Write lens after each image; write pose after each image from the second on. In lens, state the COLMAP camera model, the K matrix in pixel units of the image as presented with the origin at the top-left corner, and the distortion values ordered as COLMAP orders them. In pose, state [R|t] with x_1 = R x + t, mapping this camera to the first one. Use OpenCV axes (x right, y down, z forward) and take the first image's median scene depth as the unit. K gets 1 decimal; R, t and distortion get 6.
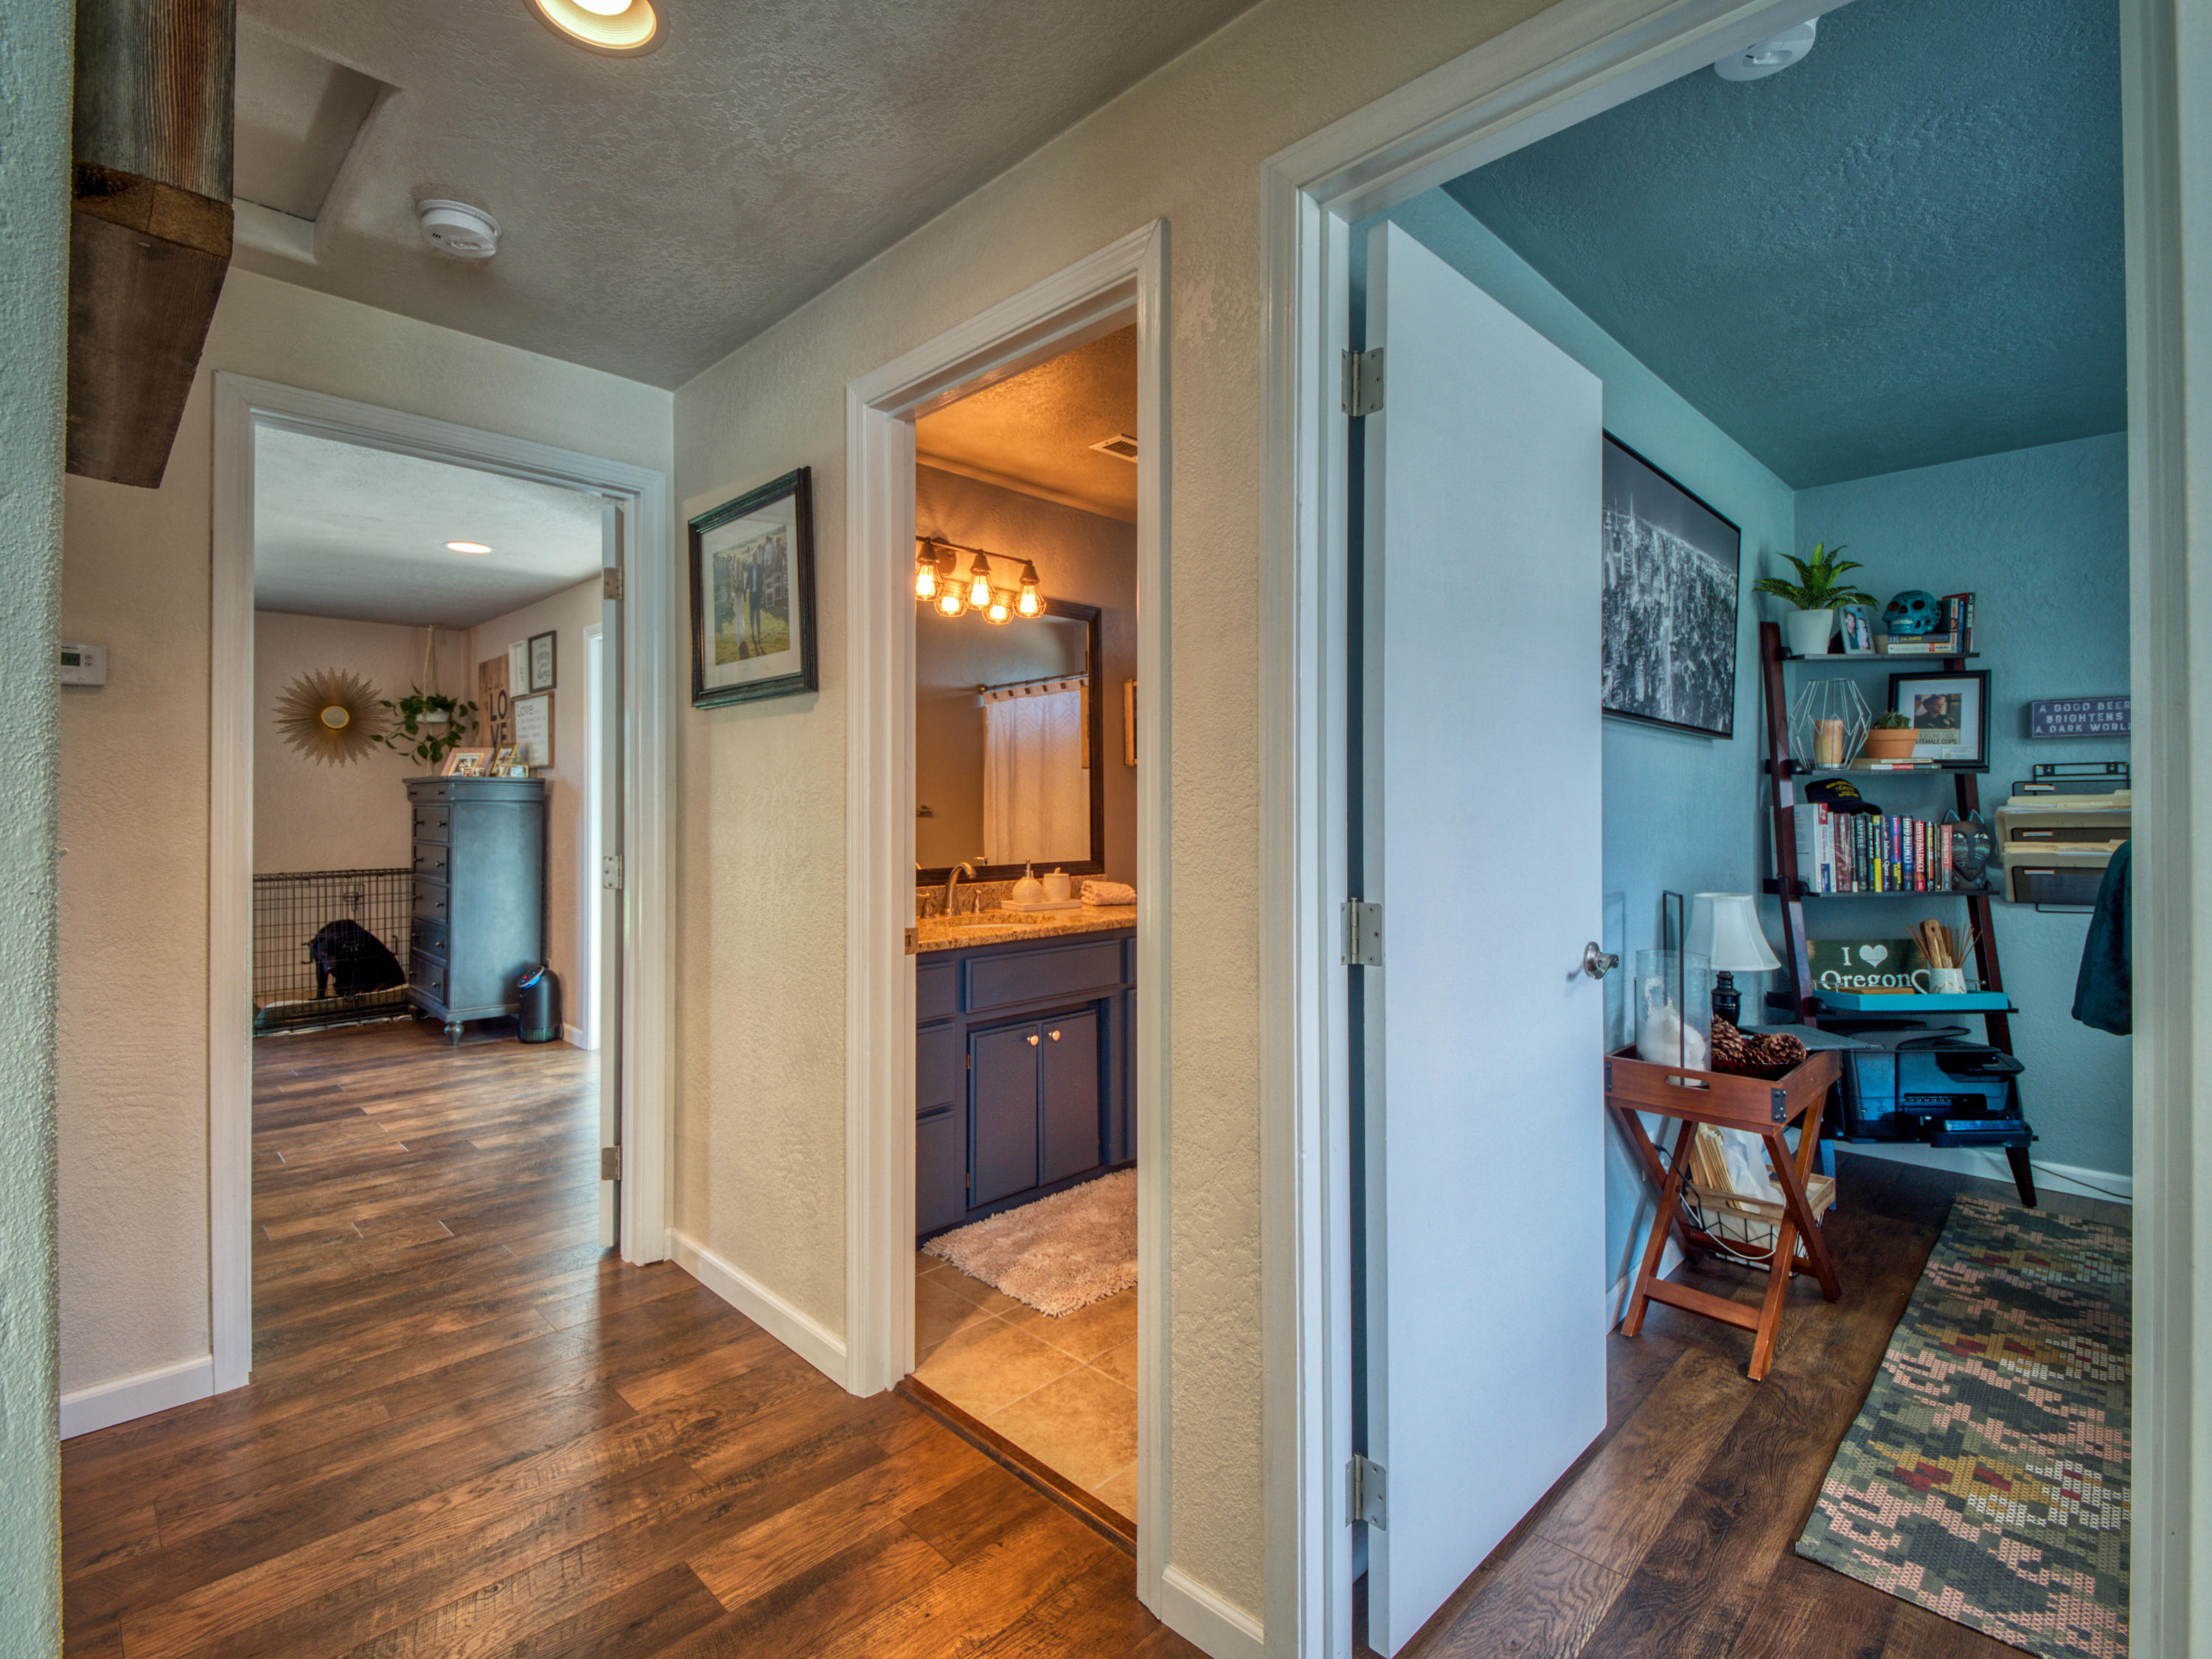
lens RADIAL K [[1064.3, 0, 1087.1], [0, 1064.3, 795.8], [0, 0, 1]] dist [0.009871, -0.016451]
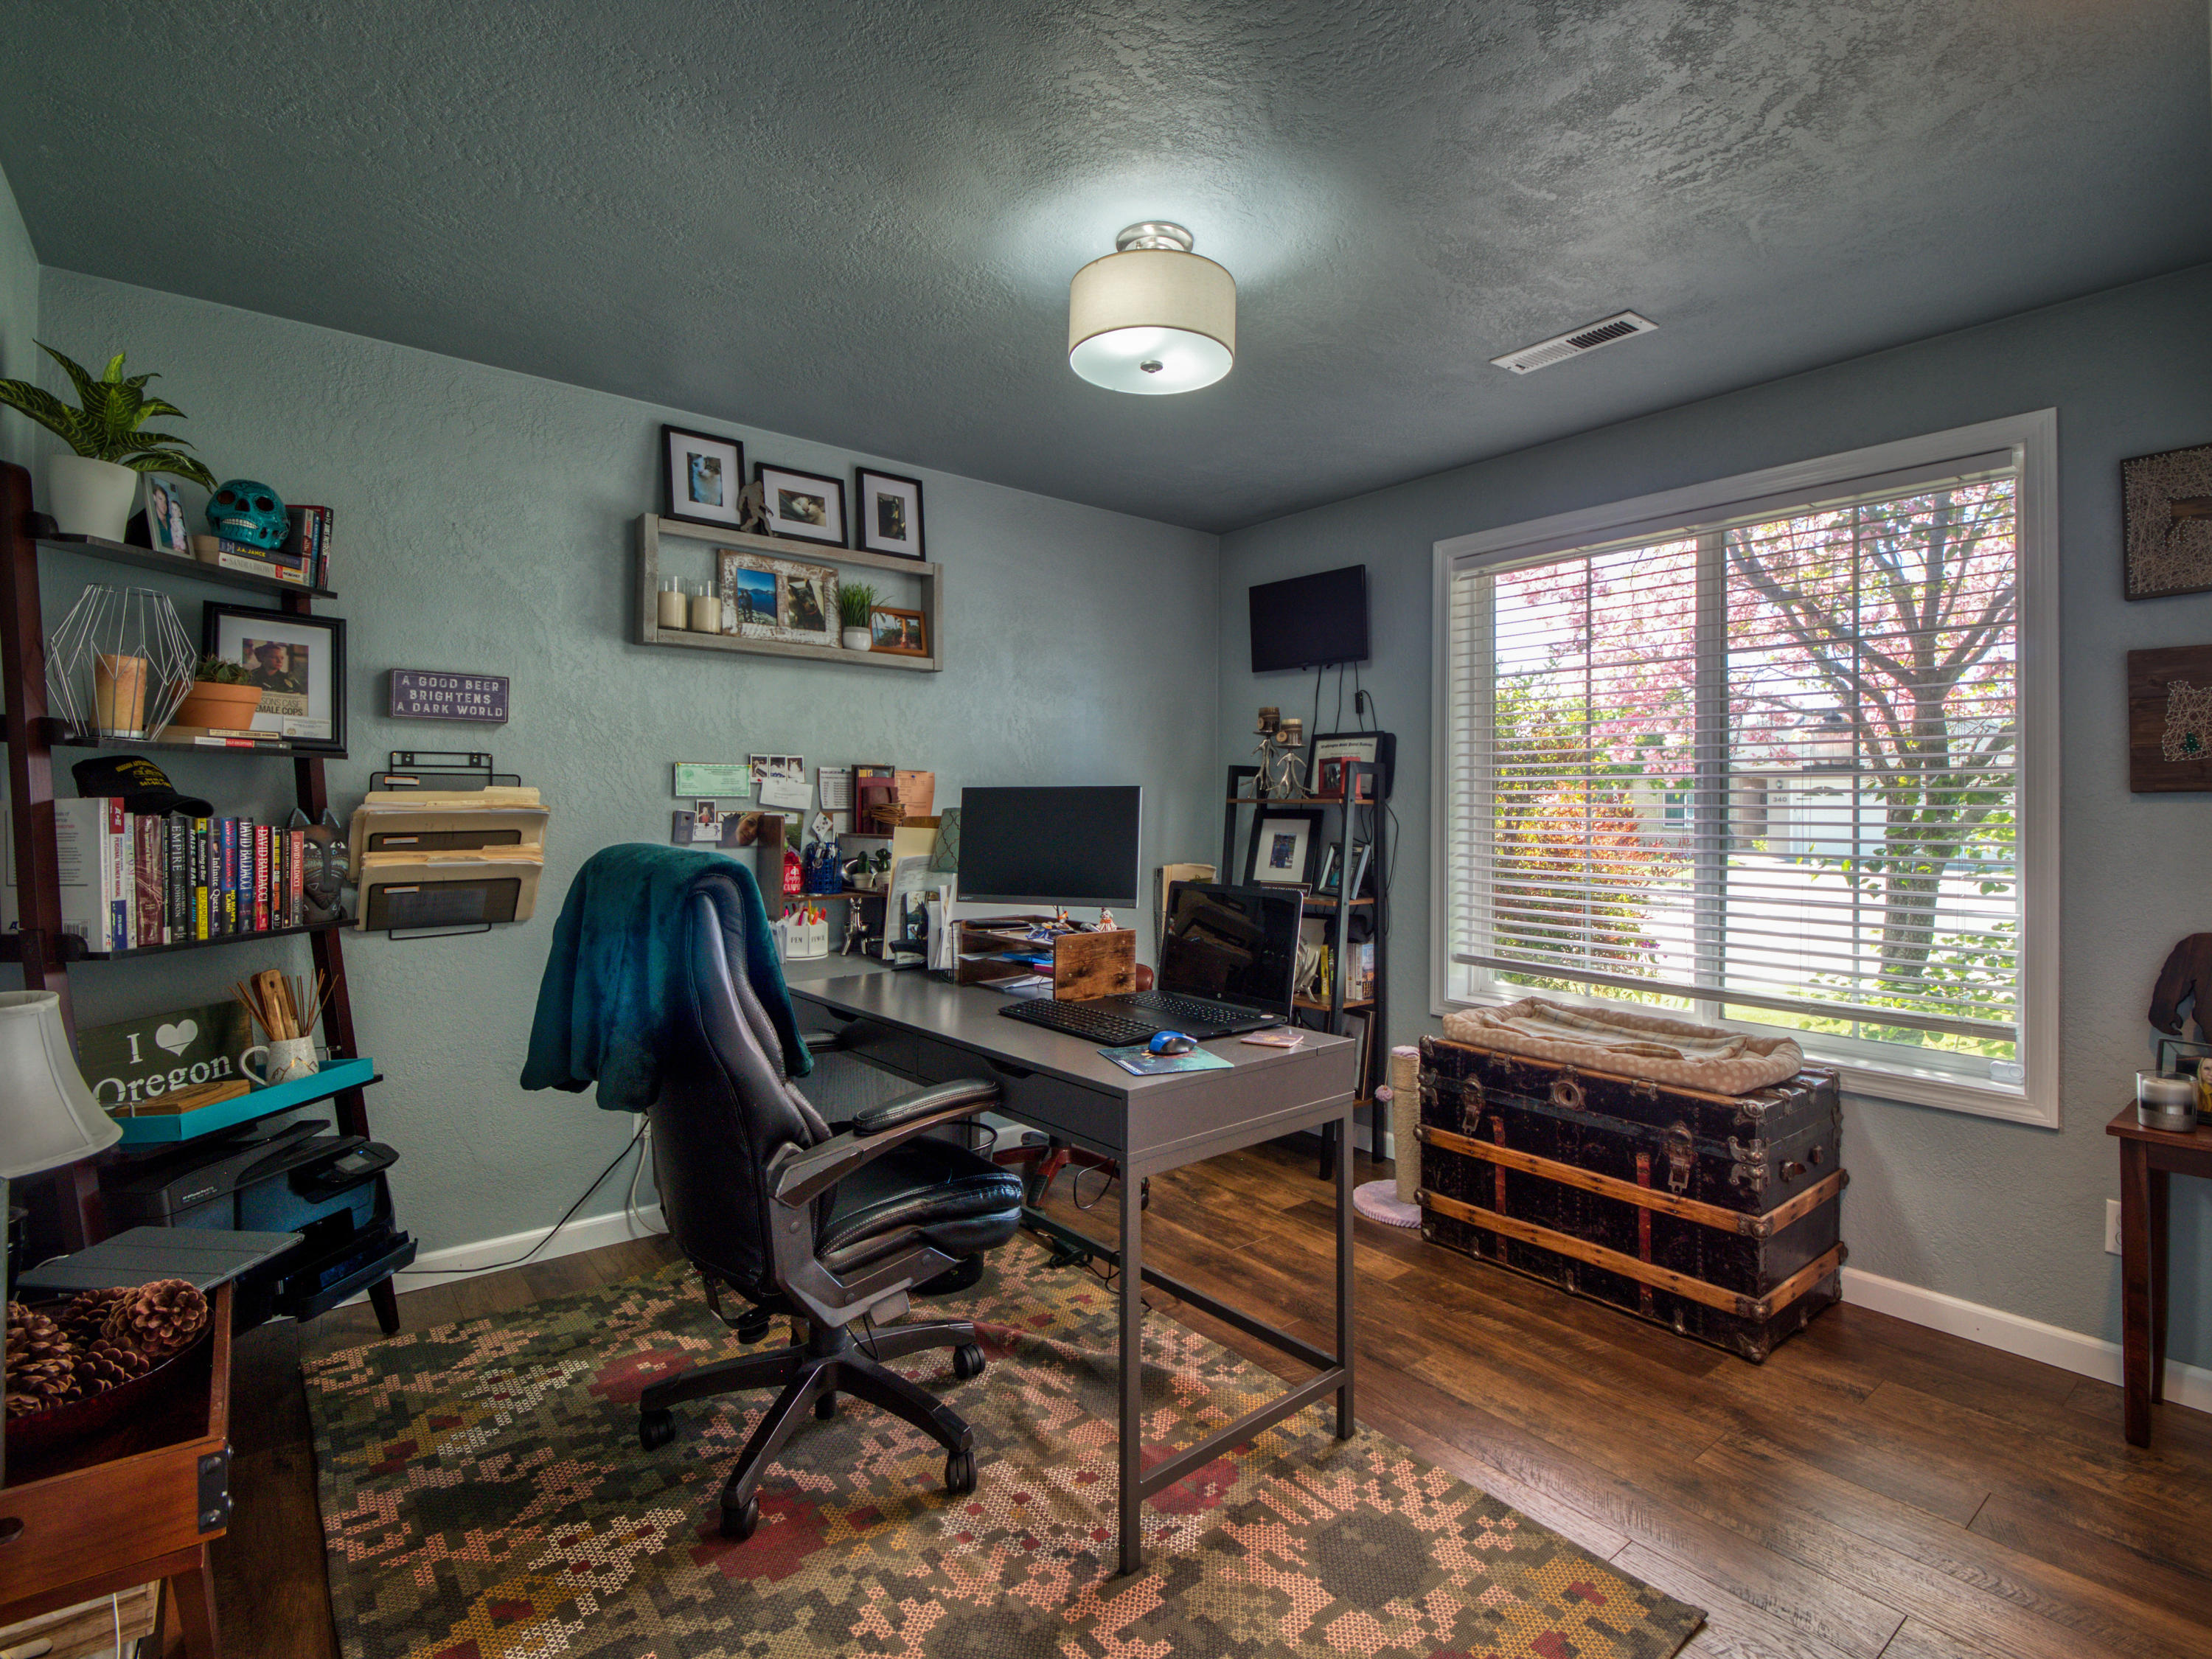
lens RADIAL K [[1064.3, 0, 1087.1], [0, 1064.3, 795.8], [0, 0, 1]] dist [0.009871, -0.016451]
pose [[0.108514, 0.015383, 0.993976, 0.175052], [-0.020489, 0.999702, -0.013235, 0.003303], [-0.993884, -0.018929, 0.108797, 0.413392]]
